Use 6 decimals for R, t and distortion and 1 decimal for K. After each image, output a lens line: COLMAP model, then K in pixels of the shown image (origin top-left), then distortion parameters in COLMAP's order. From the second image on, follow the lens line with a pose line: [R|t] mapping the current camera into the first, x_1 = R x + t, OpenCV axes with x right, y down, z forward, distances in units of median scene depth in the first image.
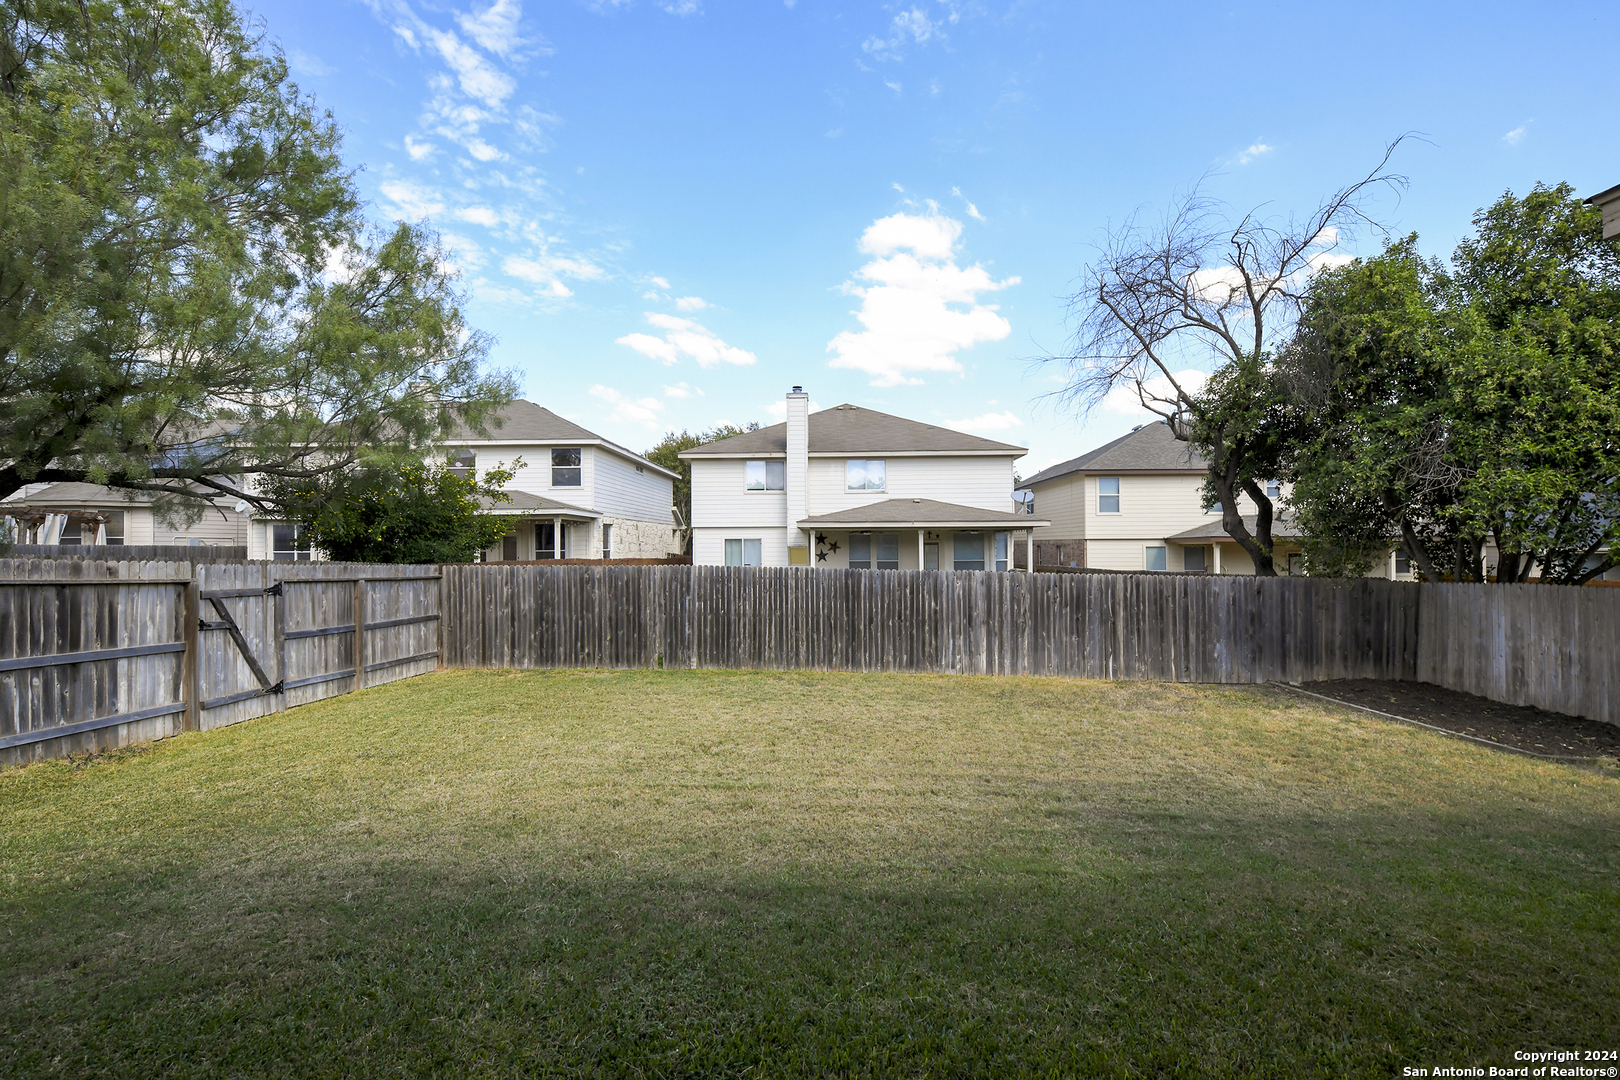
lens RADIAL K [[662.1, 0, 838.9], [0, 662.1, 536.5], [0, 0, 1]] dist [-0.002137, -0.000495]
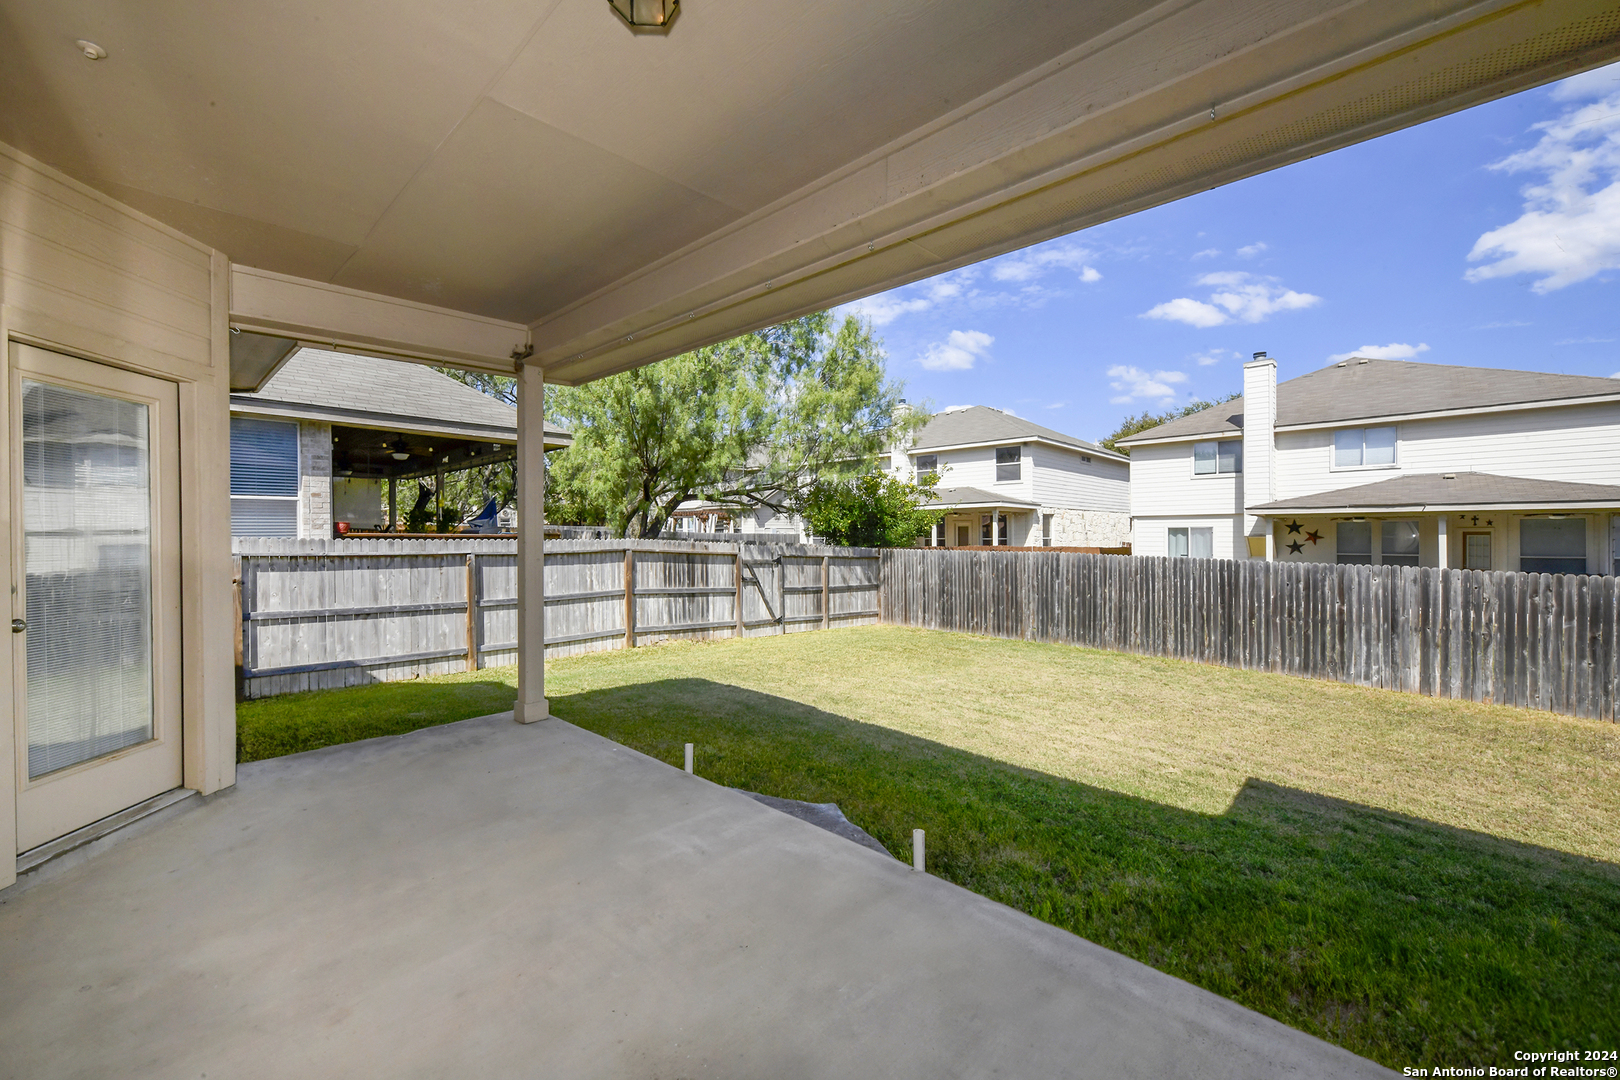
lens RADIAL K [[669.2, 0, 810.0], [0, 669.2, 540.0], [0, 0, 1]] dist [-0.000661, -0.000091]
pose [[0.734990, 0.008621, -0.678023, 0.230677], [0.006586, 0.999781, 0.019851, -0.002935], [0.678046, -0.019055, 0.734773, -0.118425]]
